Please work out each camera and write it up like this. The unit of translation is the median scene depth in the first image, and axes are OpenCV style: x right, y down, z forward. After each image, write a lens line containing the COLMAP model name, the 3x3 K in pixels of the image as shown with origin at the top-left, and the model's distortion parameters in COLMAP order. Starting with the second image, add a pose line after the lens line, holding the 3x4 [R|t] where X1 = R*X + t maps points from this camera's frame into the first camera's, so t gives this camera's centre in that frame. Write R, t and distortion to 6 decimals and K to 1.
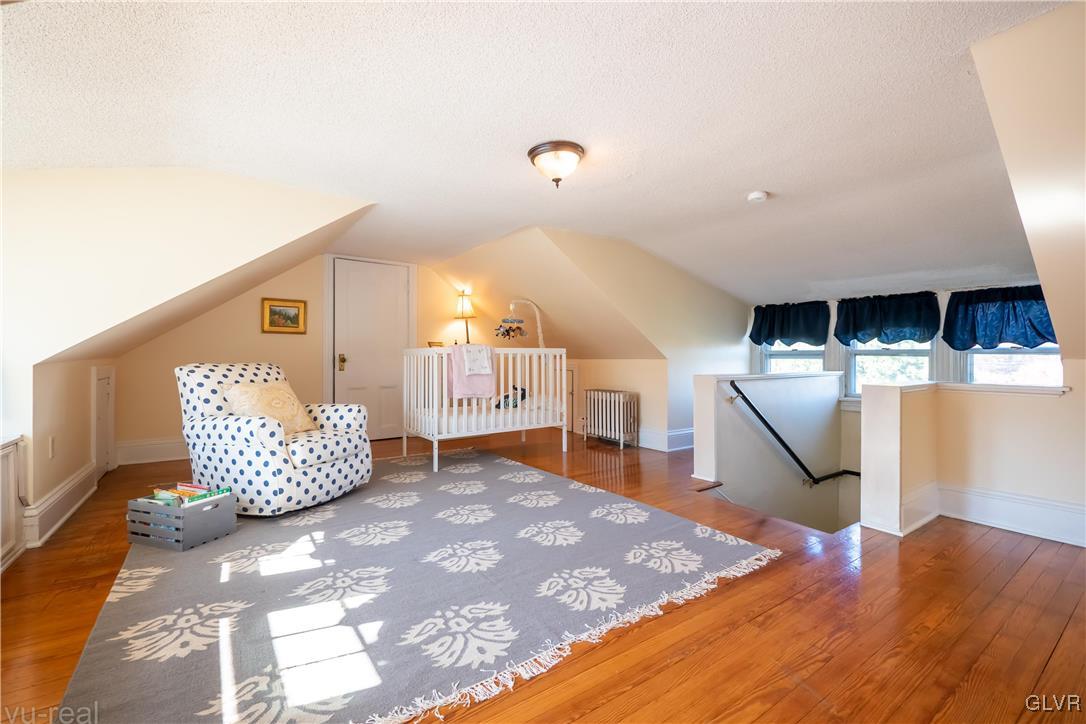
lens RADIAL K [[460.2, 0, 539.1], [0, 460.2, 357.7], [0, 0, 1]] dist [-0.002600, 0.000275]
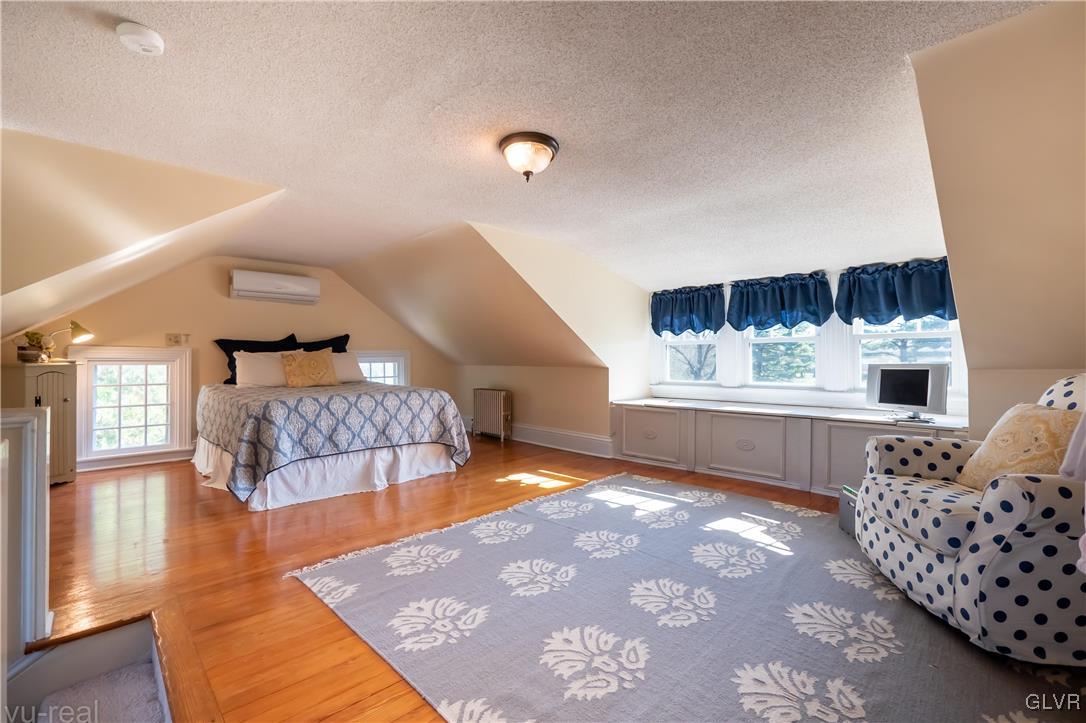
lens RADIAL K [[460.2, 0, 539.1], [0, 460.2, 357.2], [0, 0, 1]] dist [-0.002600, 0.000275]
pose [[-0.986701, -0.000856, -0.162545, 0.189666], [-0.000194, 0.999992, -0.004086, -0.011218], [0.162547, -0.004000, -0.986693, 2.160346]]
